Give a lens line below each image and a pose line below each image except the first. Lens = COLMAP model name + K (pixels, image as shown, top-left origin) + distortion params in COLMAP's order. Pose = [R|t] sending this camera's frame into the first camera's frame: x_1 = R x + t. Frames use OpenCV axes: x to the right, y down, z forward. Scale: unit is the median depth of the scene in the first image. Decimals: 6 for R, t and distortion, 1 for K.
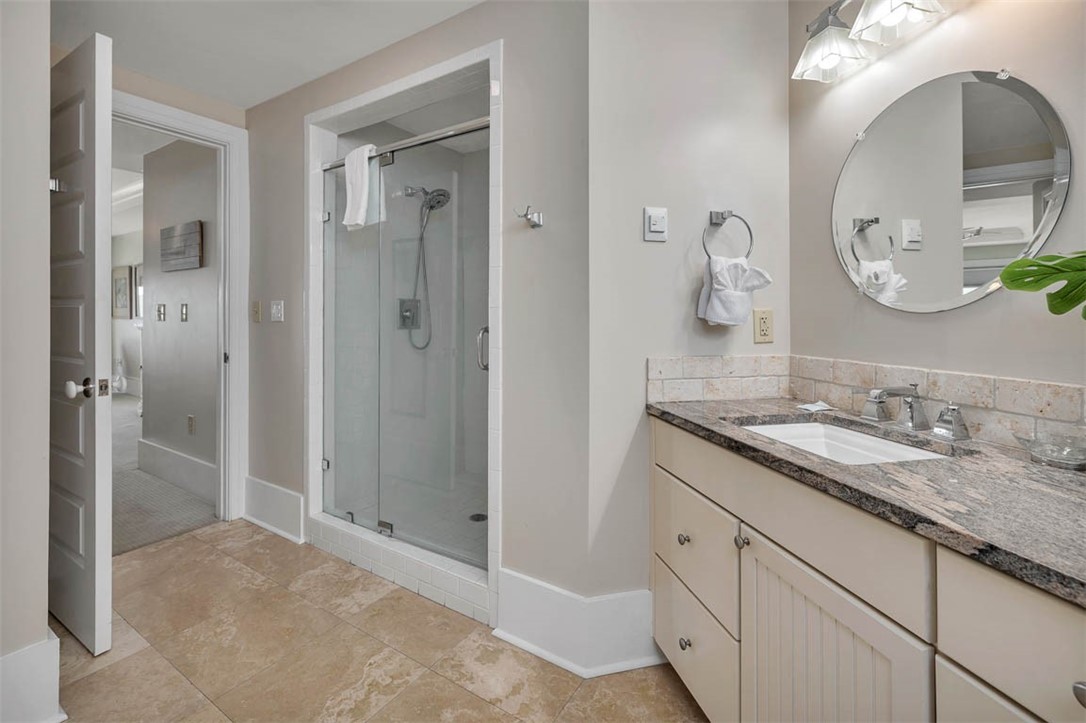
lens RADIAL K [[449.2, 0, 539.0], [0, 449.2, 327.9], [0, 0, 1]] dist [0.000772, 0.000041]
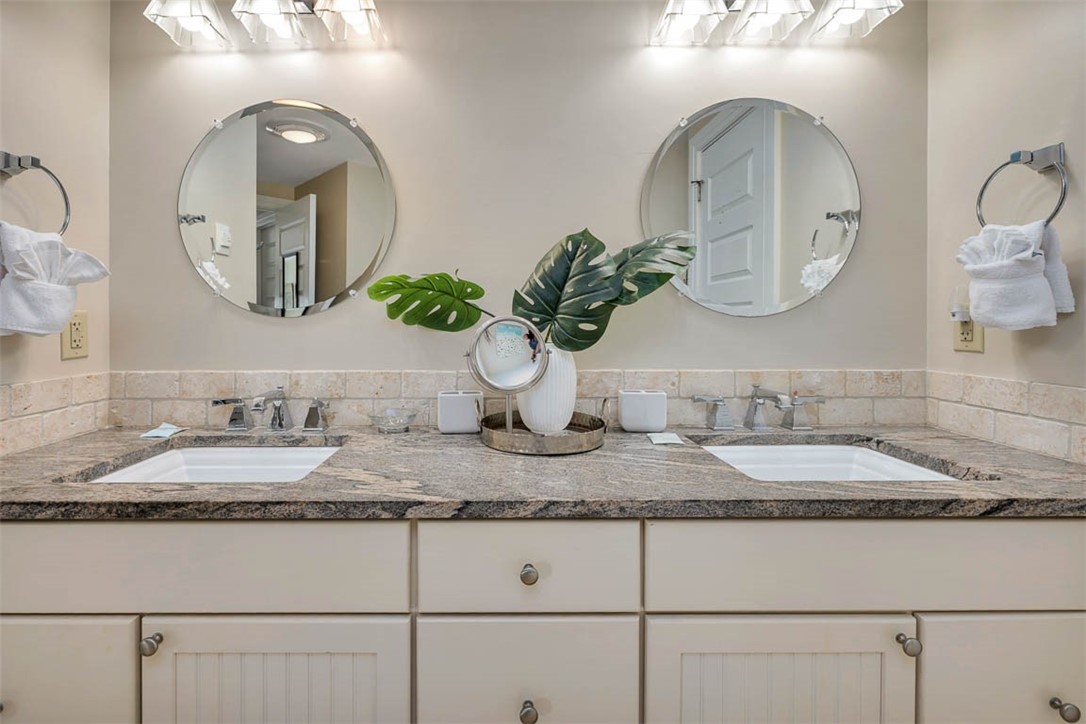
lens RADIAL K [[473.5, 0, 543.3], [0, 473.5, 328.1], [0, 0, 1]] dist [-0.001064, -0.000086]
pose [[0.238211, -0.016241, 0.971078, -0.084201], [0.026151, 0.999605, 0.010303, -0.004894], [-0.970861, 0.022941, 0.238542, 0.169073]]
